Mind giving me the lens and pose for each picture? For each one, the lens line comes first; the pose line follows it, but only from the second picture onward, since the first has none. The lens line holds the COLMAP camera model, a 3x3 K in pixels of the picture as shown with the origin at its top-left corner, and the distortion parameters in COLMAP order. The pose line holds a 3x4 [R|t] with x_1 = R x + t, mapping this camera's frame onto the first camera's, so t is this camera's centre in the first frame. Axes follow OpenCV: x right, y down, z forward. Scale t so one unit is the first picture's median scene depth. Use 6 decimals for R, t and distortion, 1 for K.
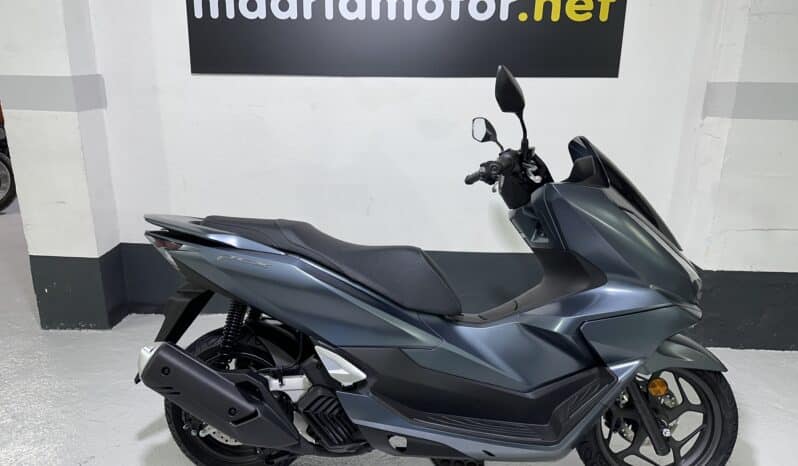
lens RADIAL K [[558.6, 0, 398.4], [0, 558.6, 238.1], [0, 0, 1]] dist [0.057470, -0.090939]
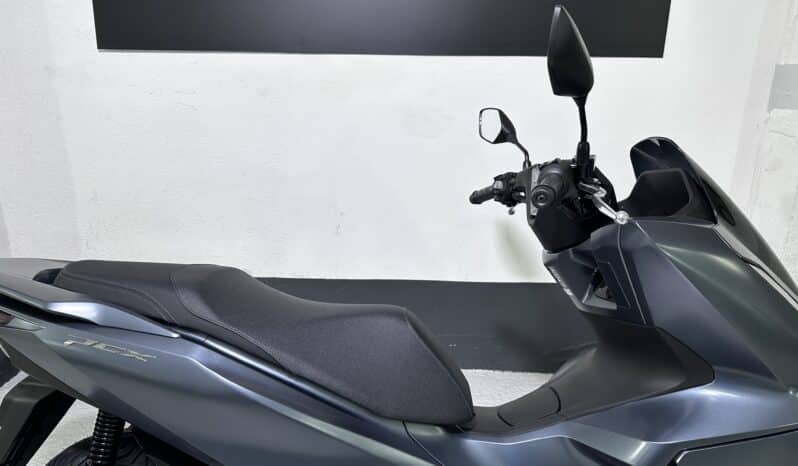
lens RADIAL K [[558.6, 0, 398.4], [0, 558.6, 238.1], [0, 0, 1]] dist [0.057470, -0.090939]
pose [[0.999579, -0.003588, 0.028787, 0.011409], [0.003264, 0.999931, 0.011316, -0.073339], [-0.028825, -0.011217, 0.999522, 0.363404]]
